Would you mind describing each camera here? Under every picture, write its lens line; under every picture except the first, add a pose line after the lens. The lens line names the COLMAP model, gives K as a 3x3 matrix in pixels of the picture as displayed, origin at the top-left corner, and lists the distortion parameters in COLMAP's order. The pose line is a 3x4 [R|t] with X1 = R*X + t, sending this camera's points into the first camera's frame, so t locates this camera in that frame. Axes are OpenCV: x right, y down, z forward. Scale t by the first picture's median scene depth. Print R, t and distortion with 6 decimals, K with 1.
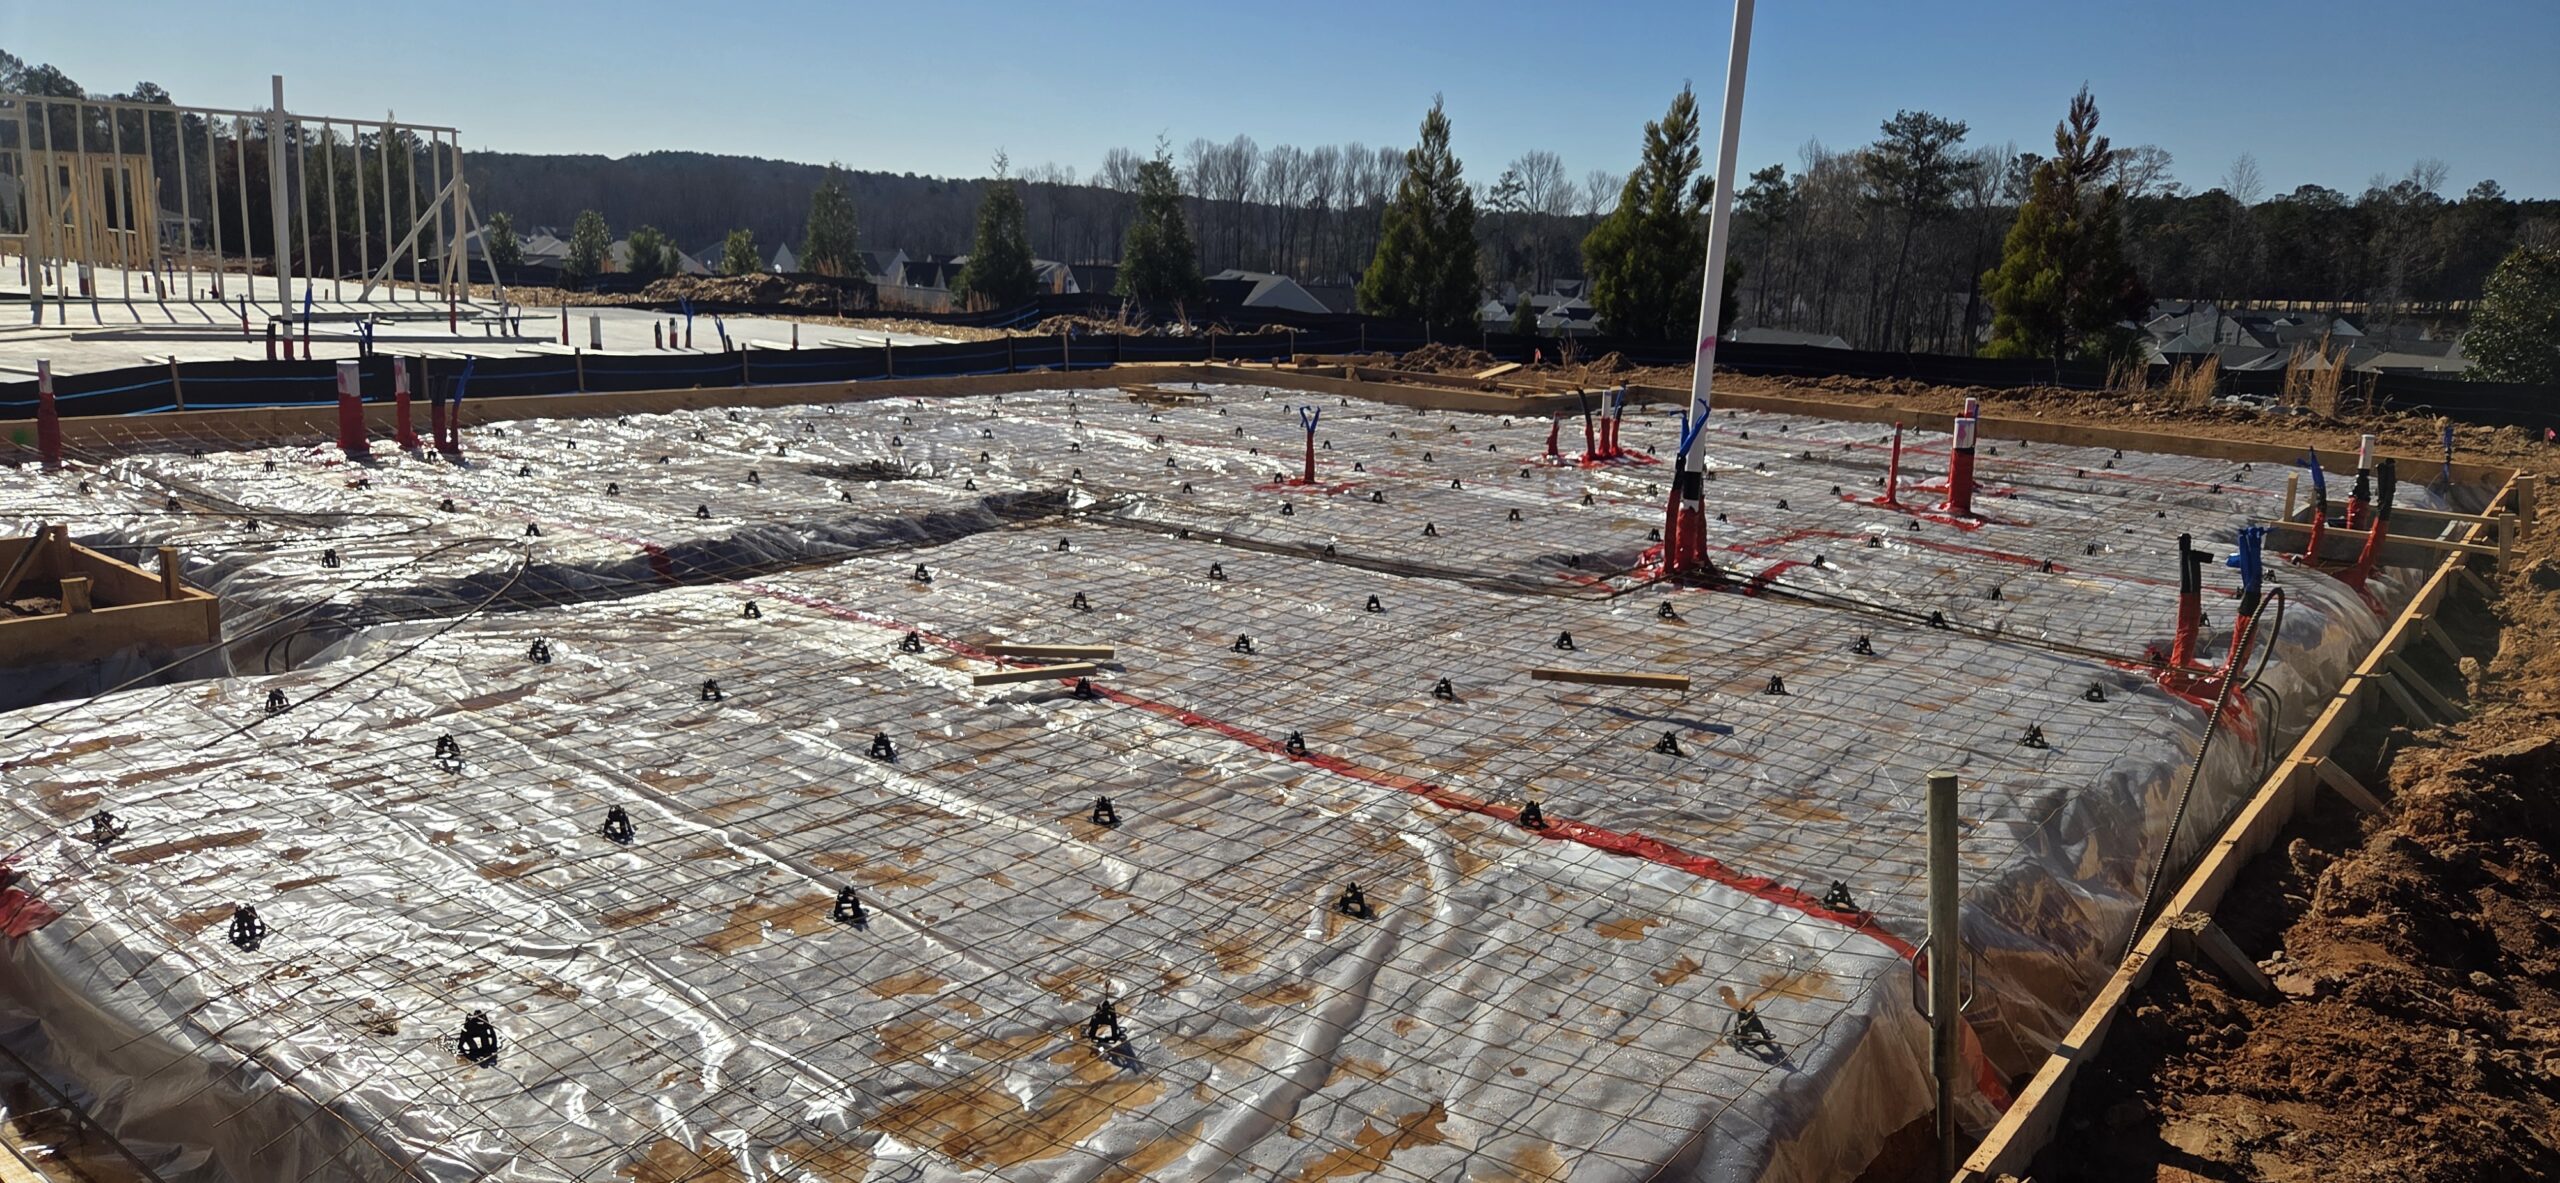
lens RADIAL K [[1655.4, 0, 1300.8], [0, 1655.4, 599.5], [0, 0, 1]] dist [0.055126, -0.033116]
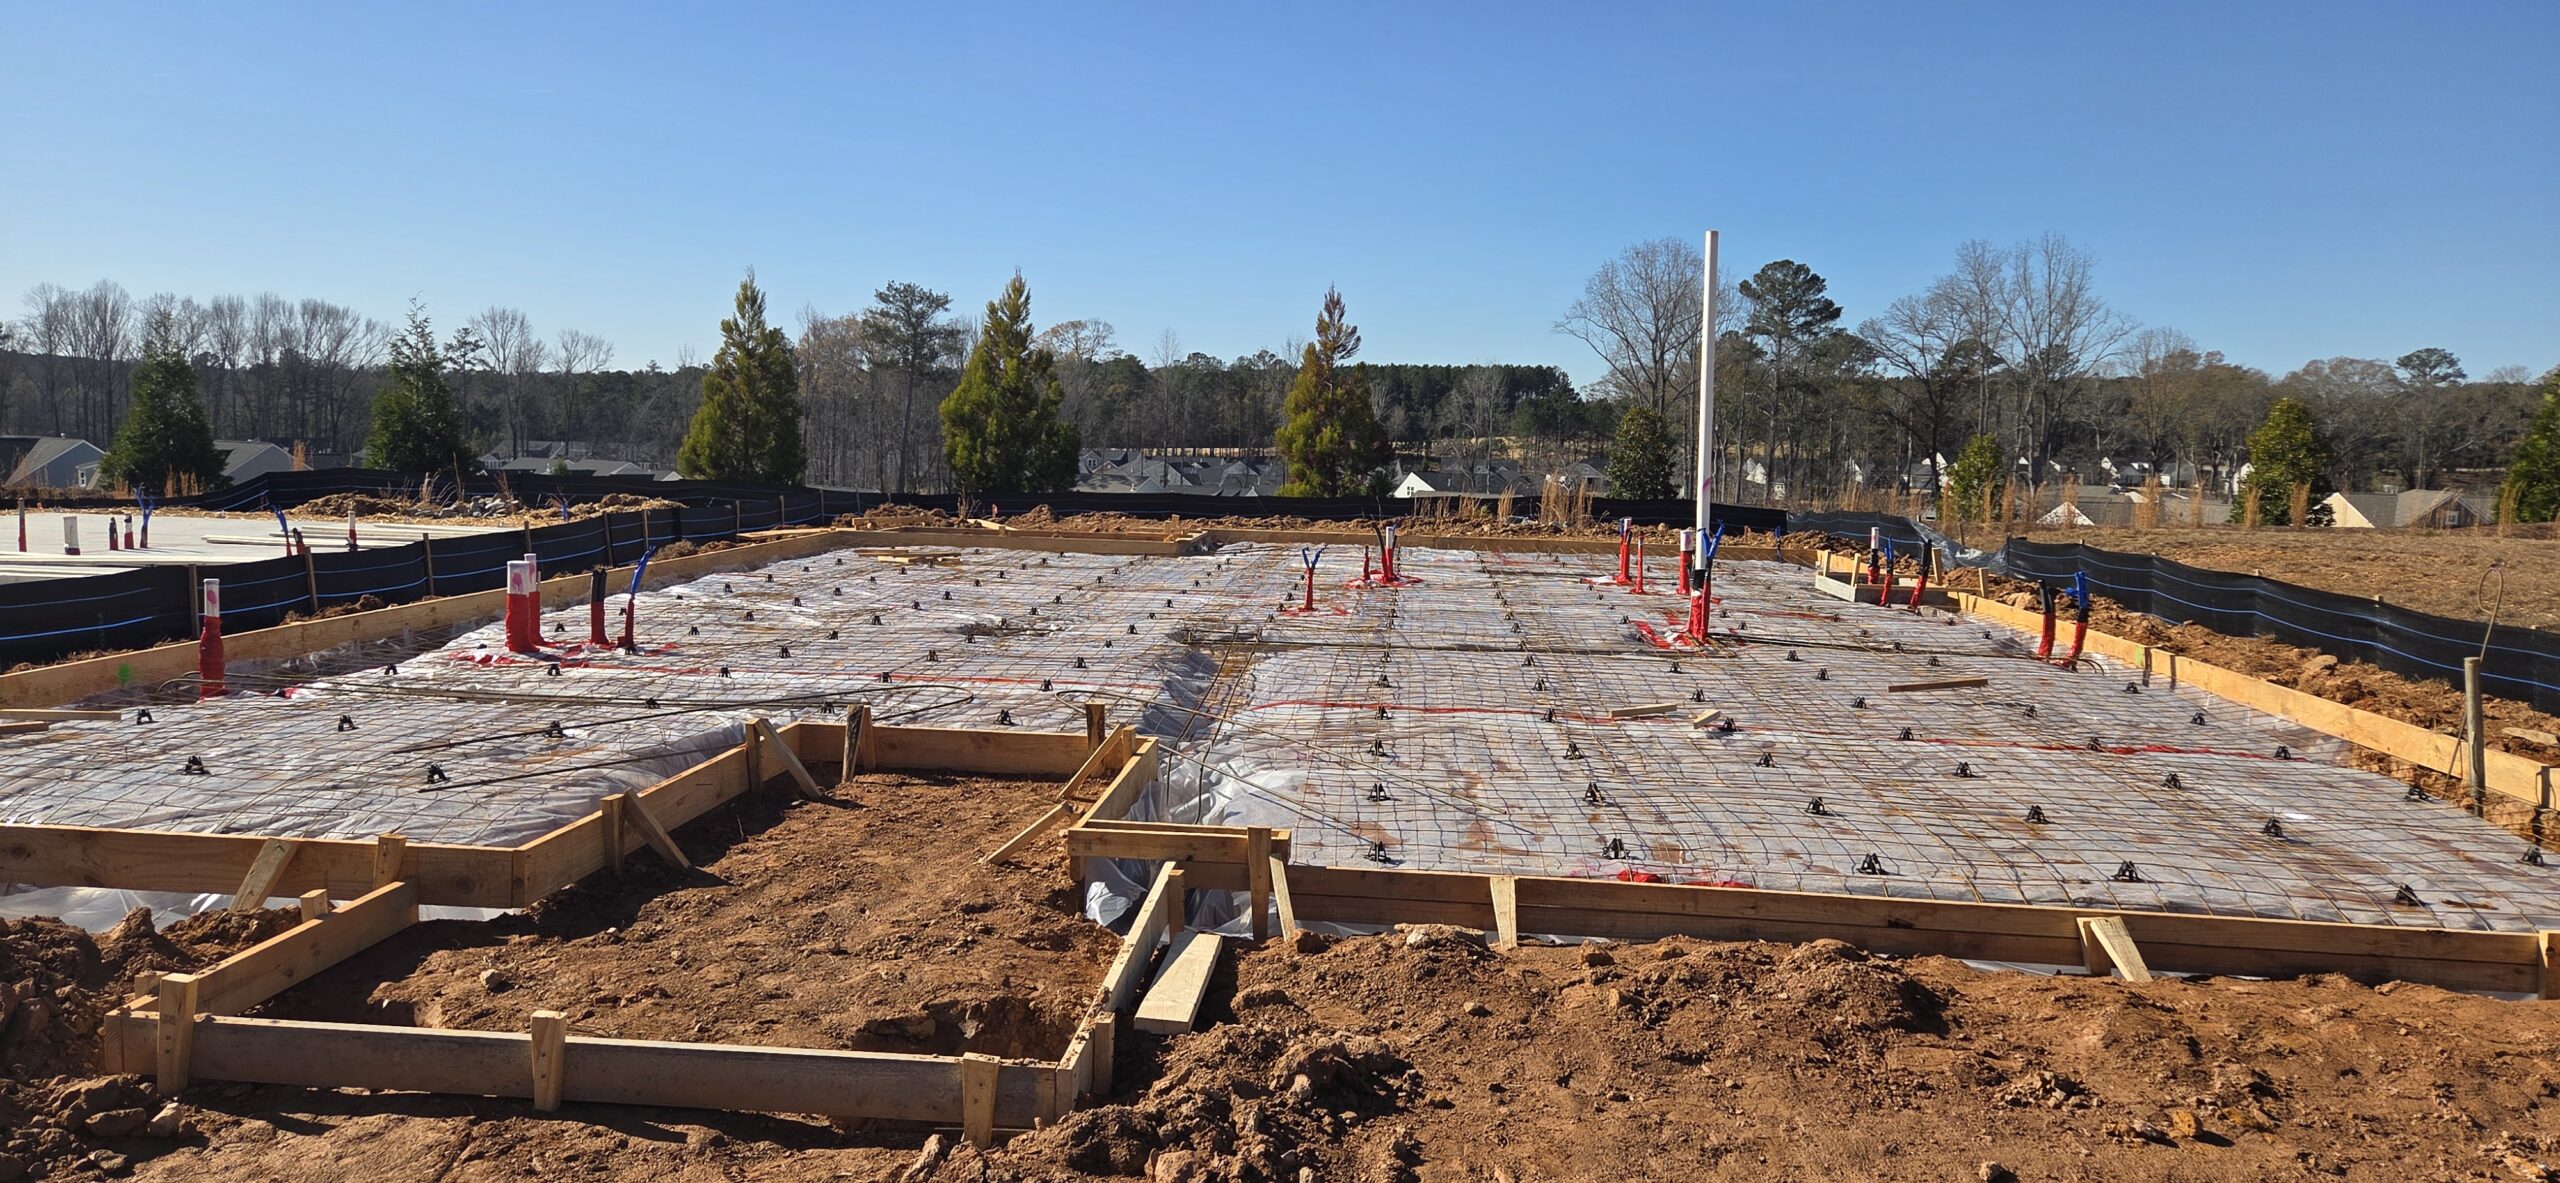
lens RADIAL K [[1655.4, 0, 1263.0], [0, 1655.4, 587.3], [0, 0, 1]] dist [0.055126, -0.033116]
pose [[0.844255, -0.072059, 0.531076, -0.409506], [0.124636, 0.990150, -0.063786, -0.008458], [-0.521248, 0.120043, 0.844920, -0.012334]]
